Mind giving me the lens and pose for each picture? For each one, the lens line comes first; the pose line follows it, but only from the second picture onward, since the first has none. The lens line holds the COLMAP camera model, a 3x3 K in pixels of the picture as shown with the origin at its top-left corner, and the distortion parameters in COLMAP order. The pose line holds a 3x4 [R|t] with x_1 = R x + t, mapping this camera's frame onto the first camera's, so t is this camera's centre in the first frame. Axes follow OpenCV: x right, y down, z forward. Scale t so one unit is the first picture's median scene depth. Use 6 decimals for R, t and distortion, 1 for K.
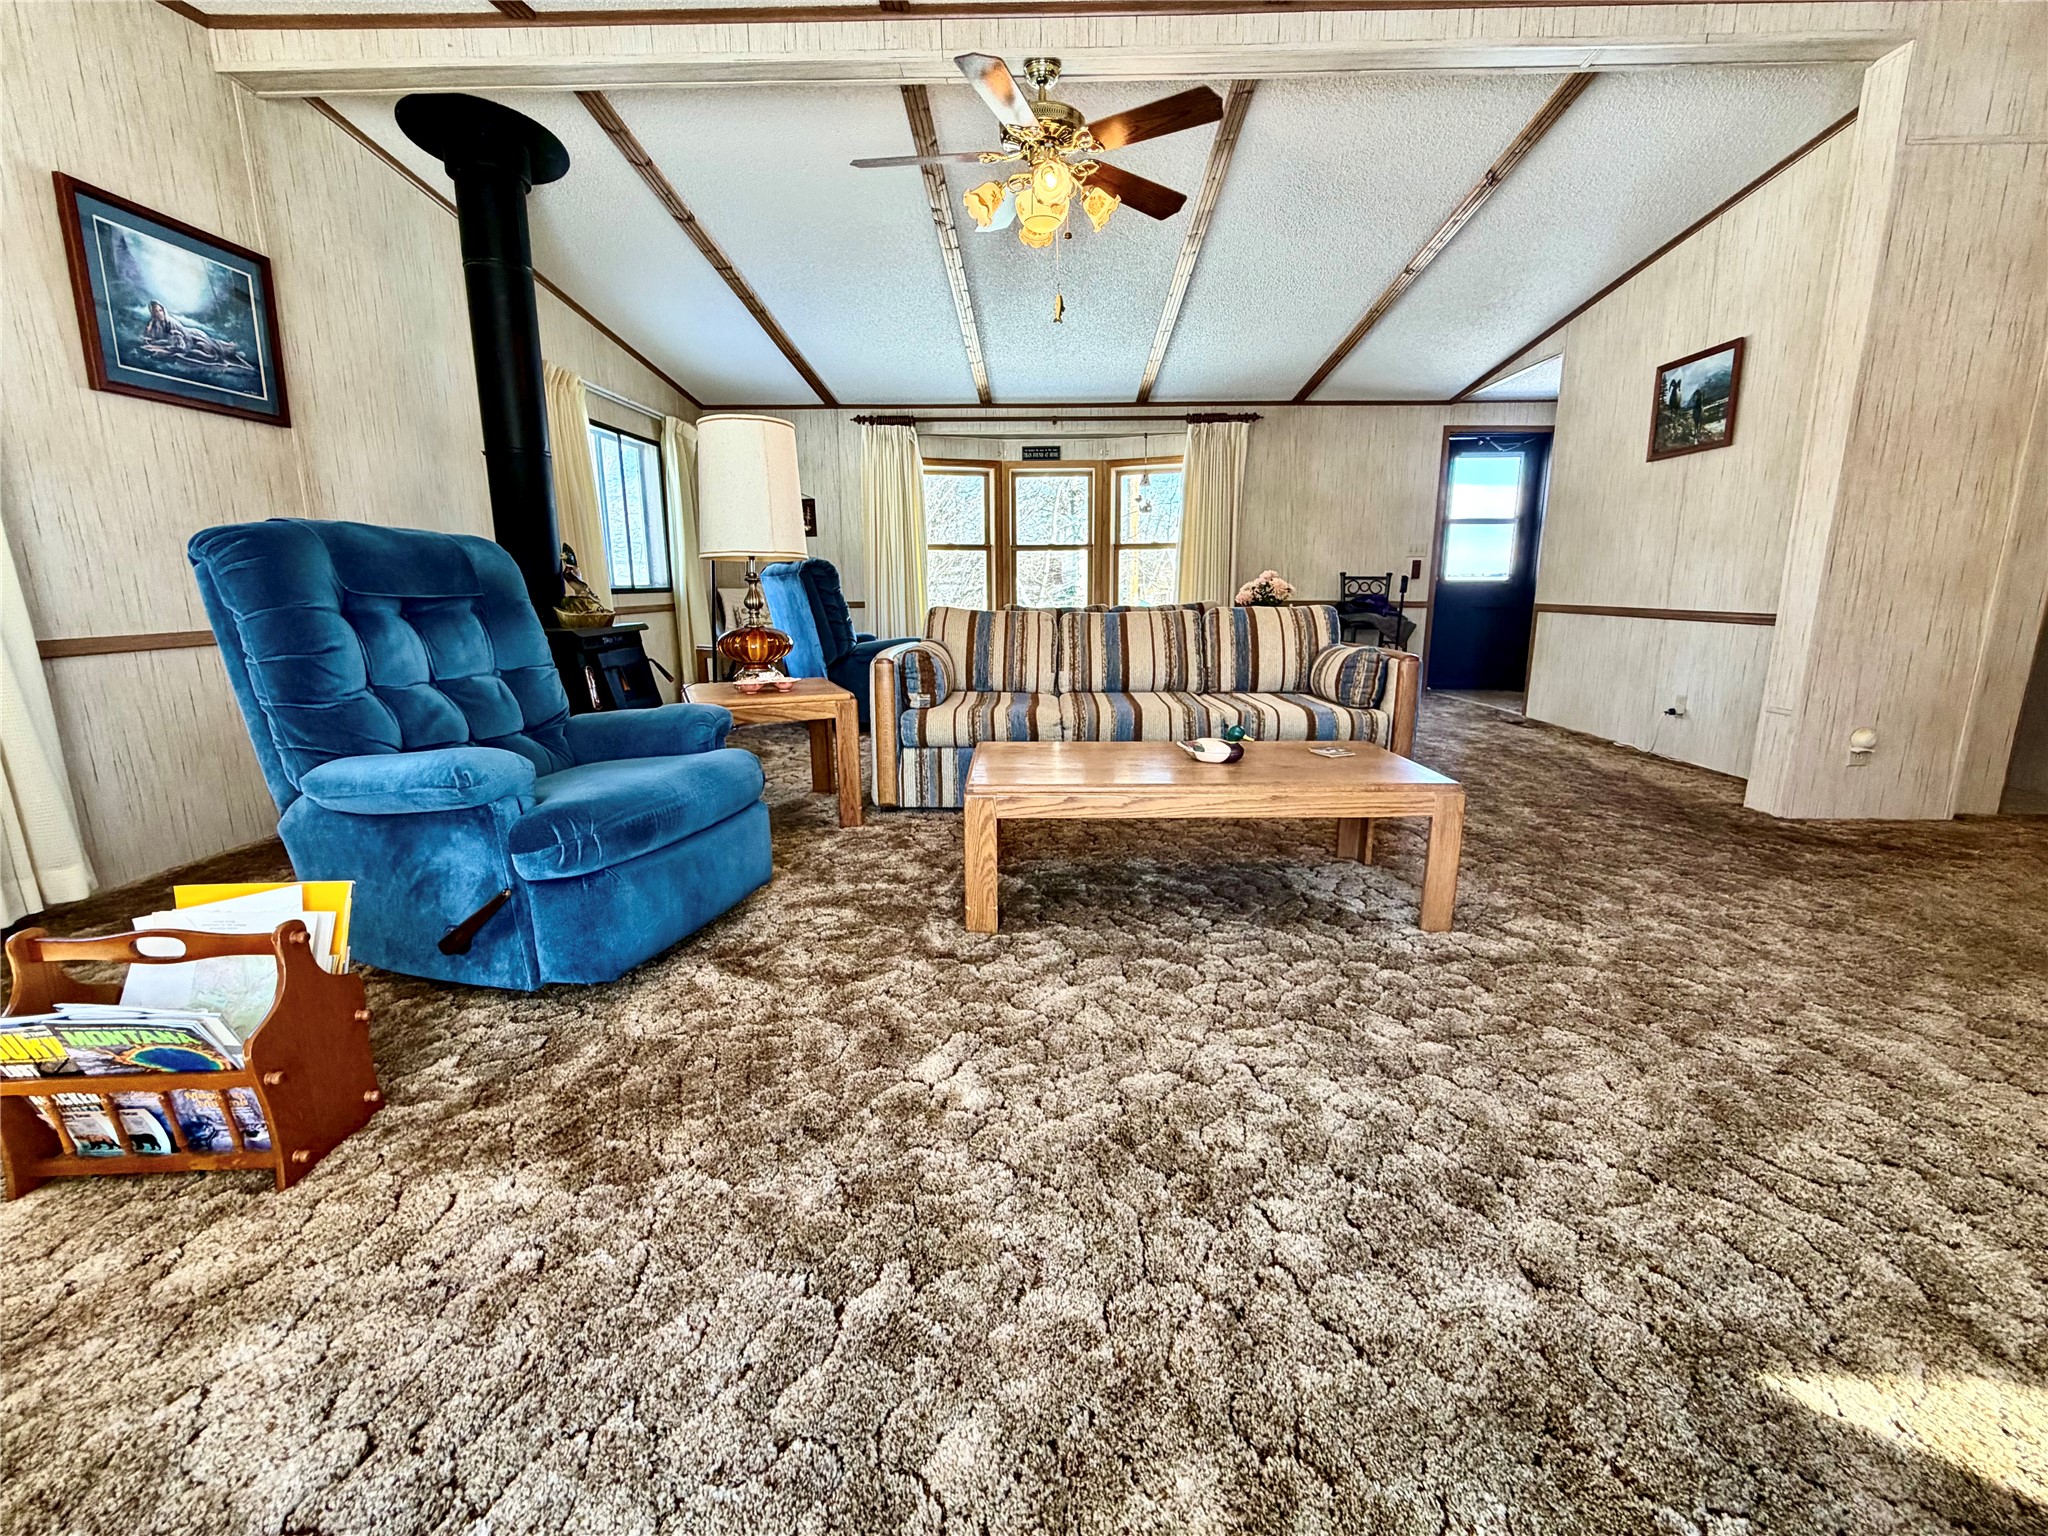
lens RADIAL K [[882.1, 0, 1024.0], [0, 882.1, 768.0], [0, 0, 1]] dist [-0.001610, -0.000662]
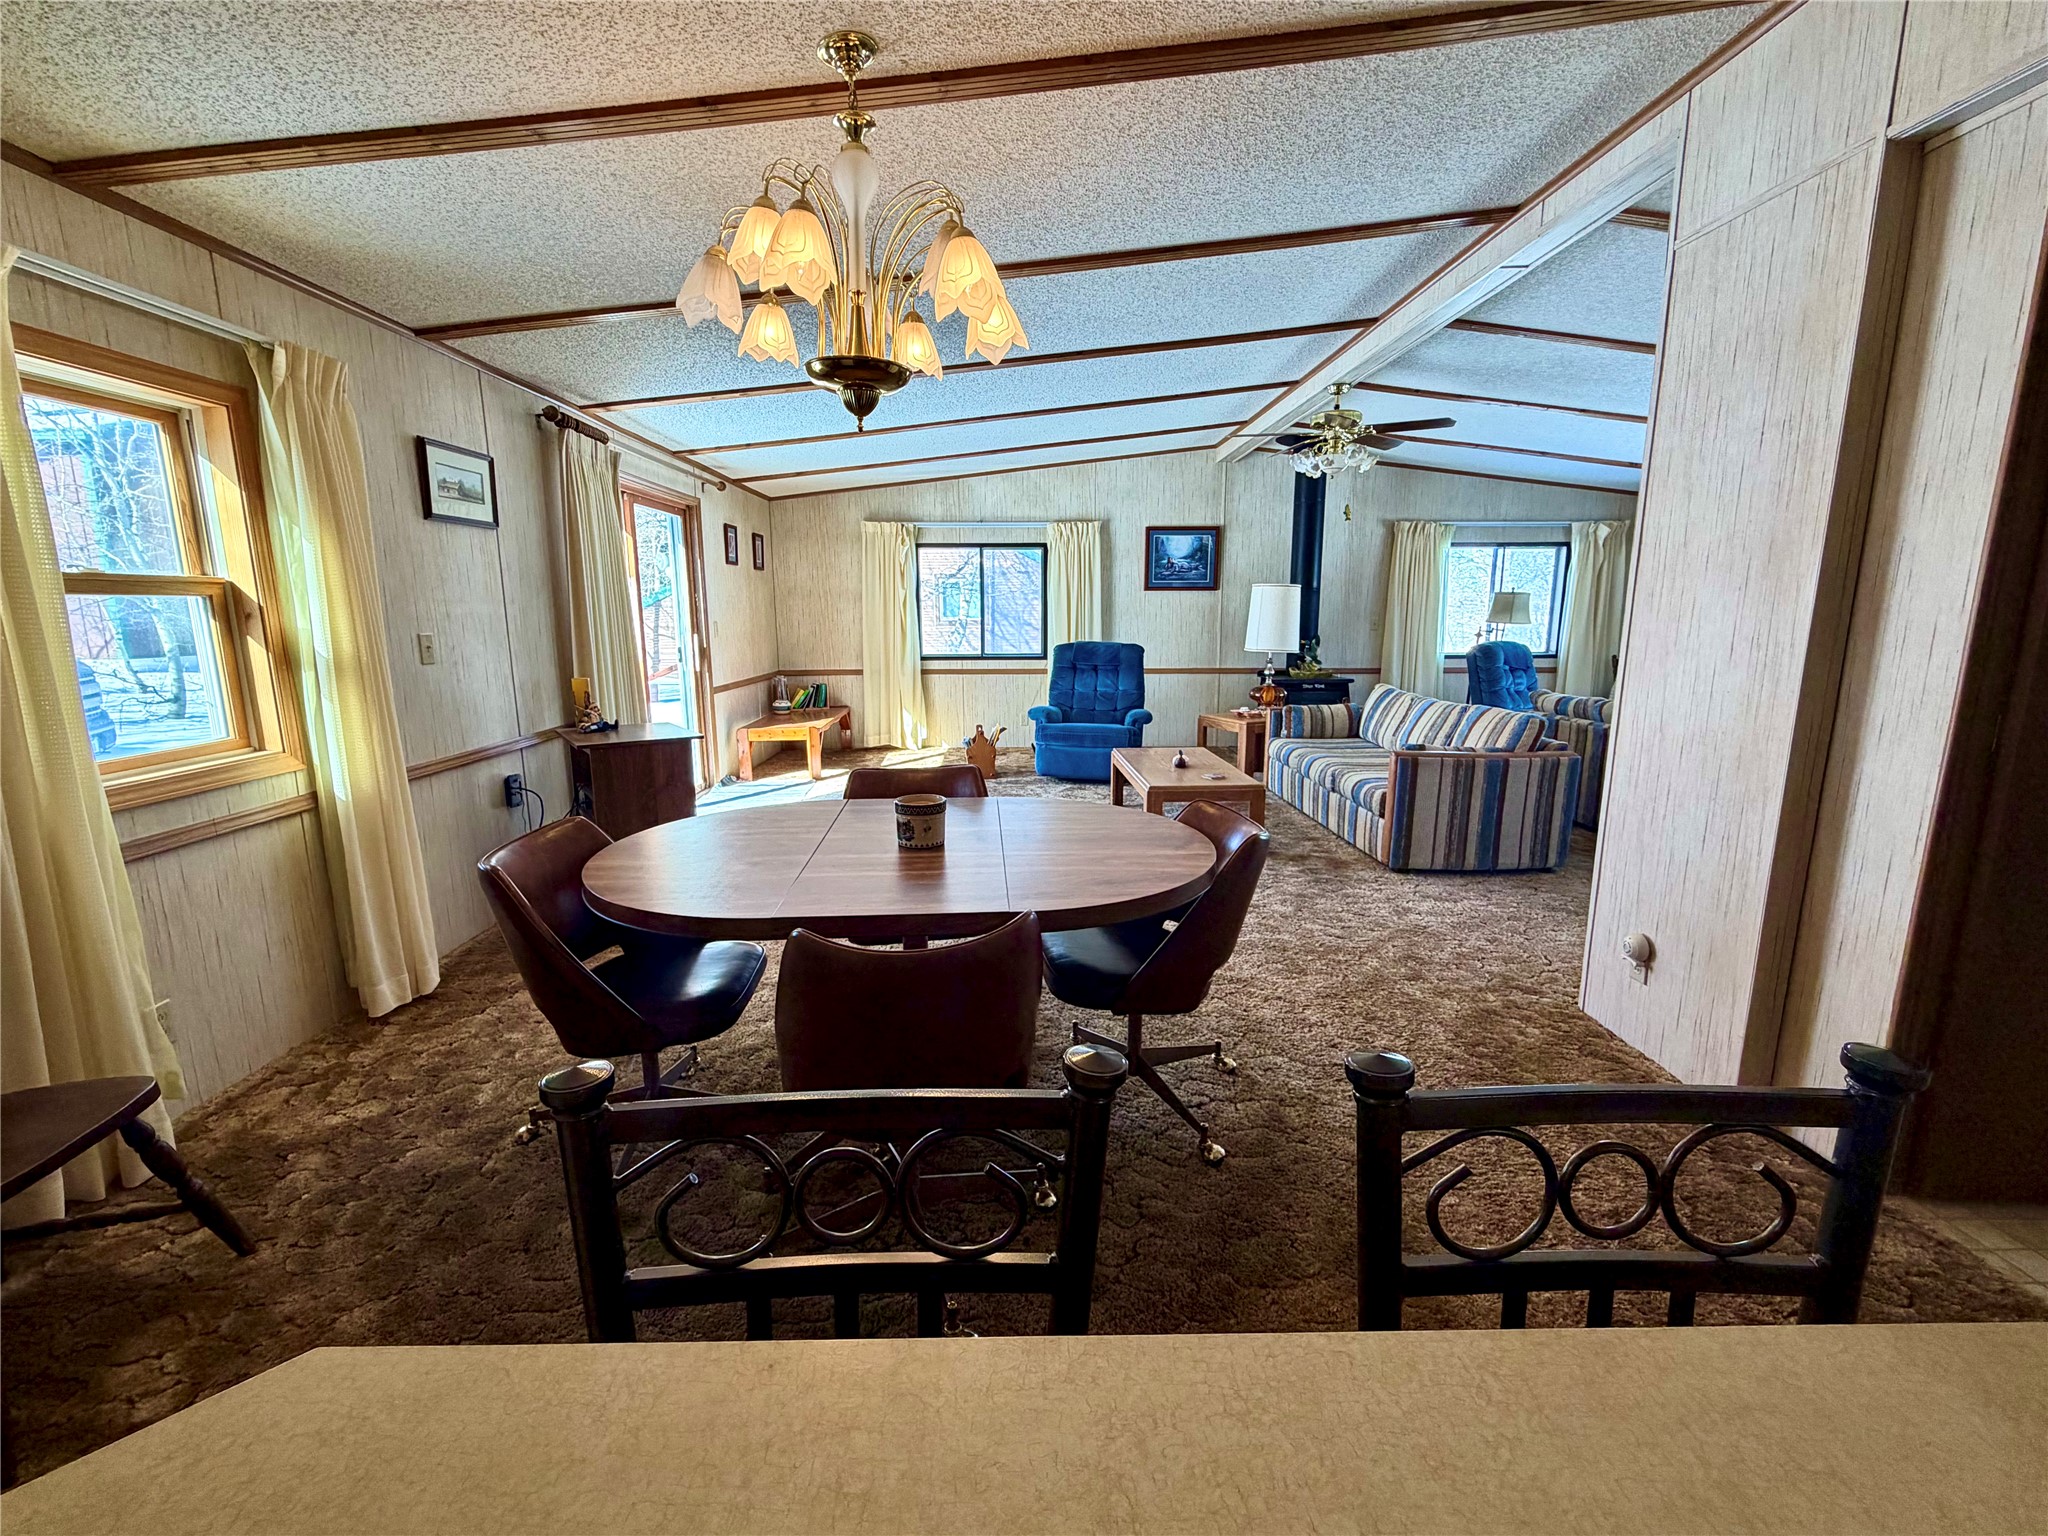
lens RADIAL K [[882.1, 0, 1024.0], [0, 882.1, 768.0], [0, 0, 1]] dist [-0.001610, -0.000662]
pose [[0.044210, 0.181387, -0.982418, 1.785537], [-0.204601, 0.964179, 0.168812, -0.221236], [0.977847, 0.193541, 0.079738, 0.379089]]
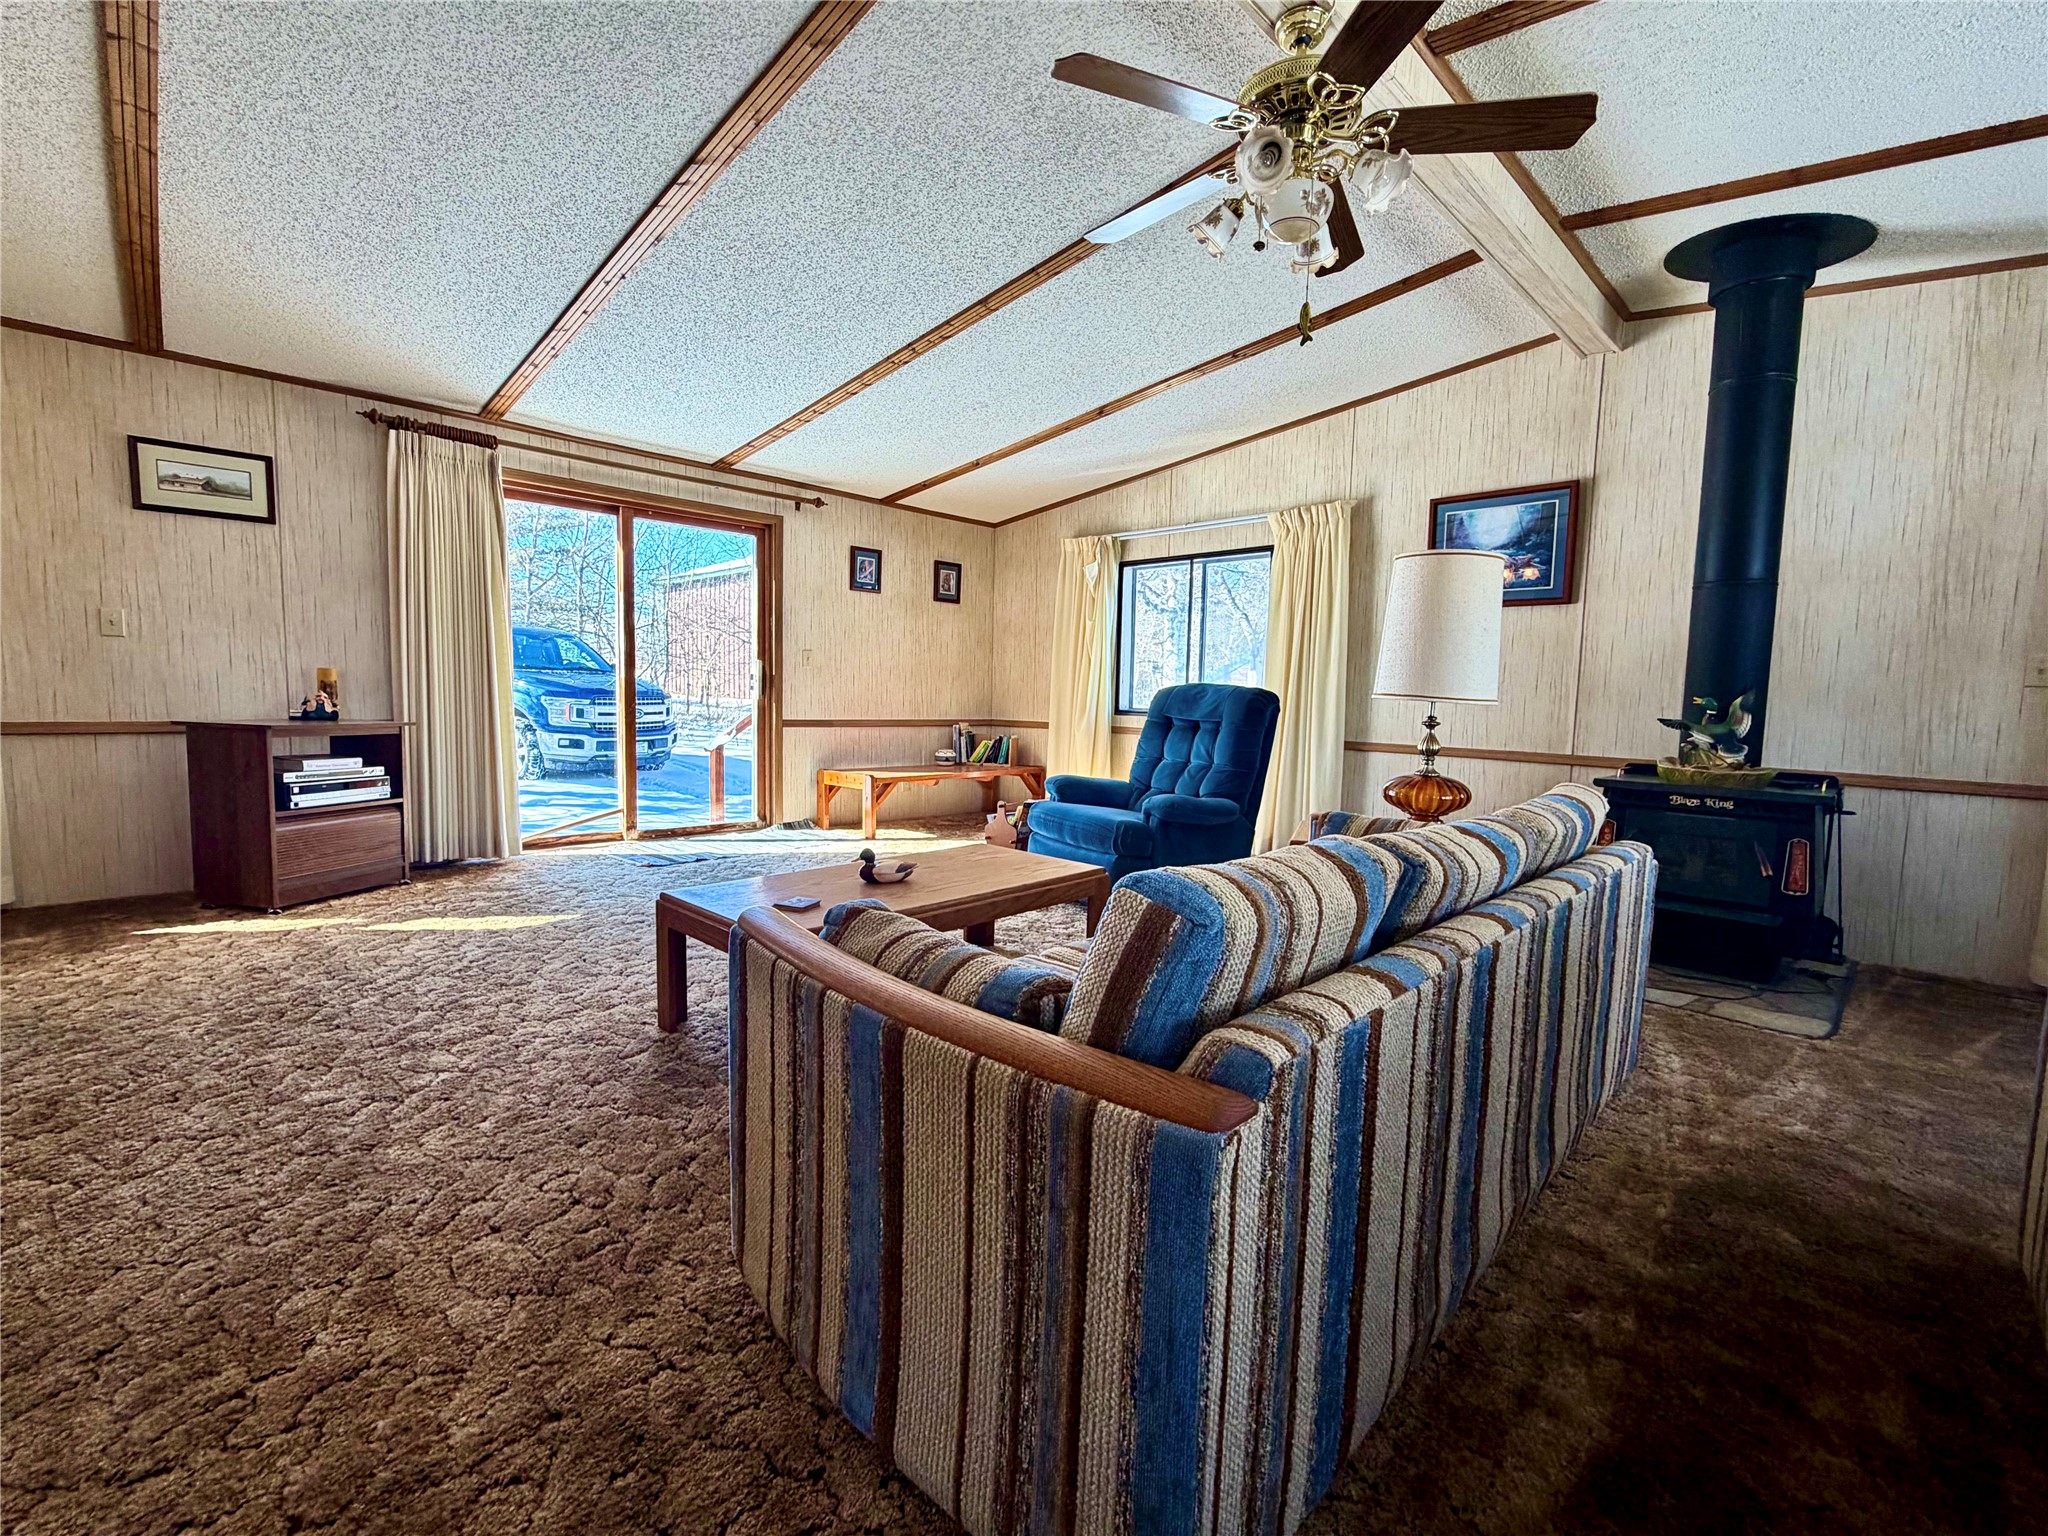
lens RADIAL K [[882.1, 0, 1024.0], [0, 882.1, 768.0], [0, 0, 1]] dist [-0.001610, -0.000662]
pose [[-0.702118, 0.044123, -0.710692, 0.678948], [-0.173780, 0.957280, 0.231116, -0.332242], [0.690529, 0.285775, -0.664456, 1.440163]]
